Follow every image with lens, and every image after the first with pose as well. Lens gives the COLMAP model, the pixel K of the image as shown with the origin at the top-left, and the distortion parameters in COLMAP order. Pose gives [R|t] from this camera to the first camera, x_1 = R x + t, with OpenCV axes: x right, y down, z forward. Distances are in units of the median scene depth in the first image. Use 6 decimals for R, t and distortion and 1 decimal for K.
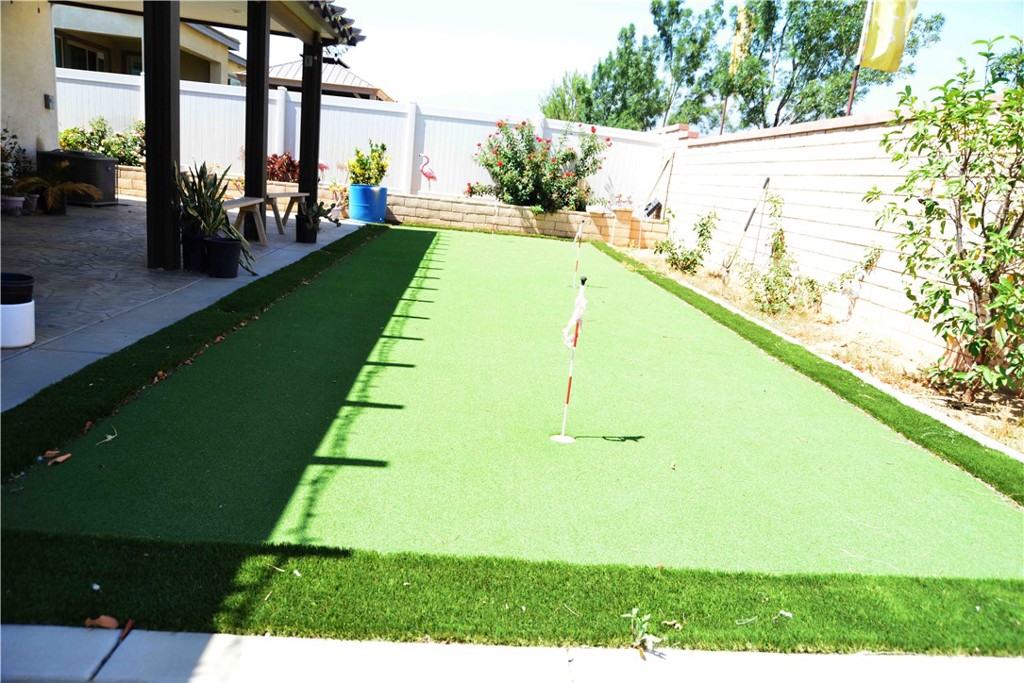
lens RADIAL K [[718.2, 0, 512.0], [0, 718.2, 339.7], [0, 0, 1]] dist [-0.023767, 0.010199]
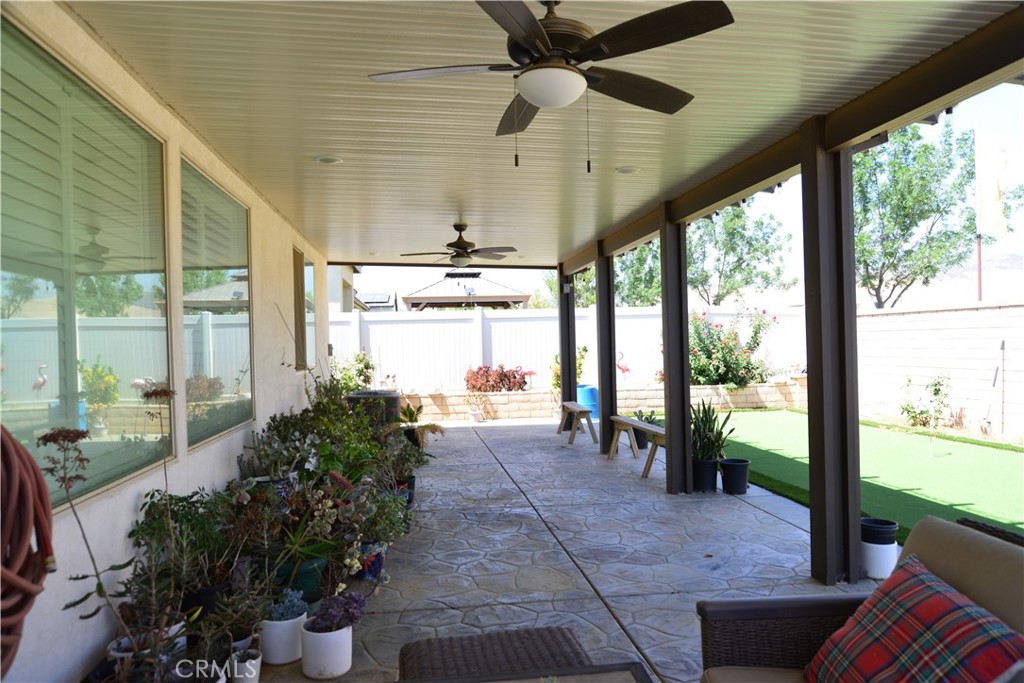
lens RADIAL K [[718.2, 0, 512.6], [0, 718.2, 342.9], [0, 0, 1]] dist [-0.023767, 0.010199]
pose [[0.988417, -0.125589, 0.085207, -0.380274], [0.141042, 0.967435, -0.210184, -0.061048], [-0.056035, 0.219767, 0.973942, -0.073786]]
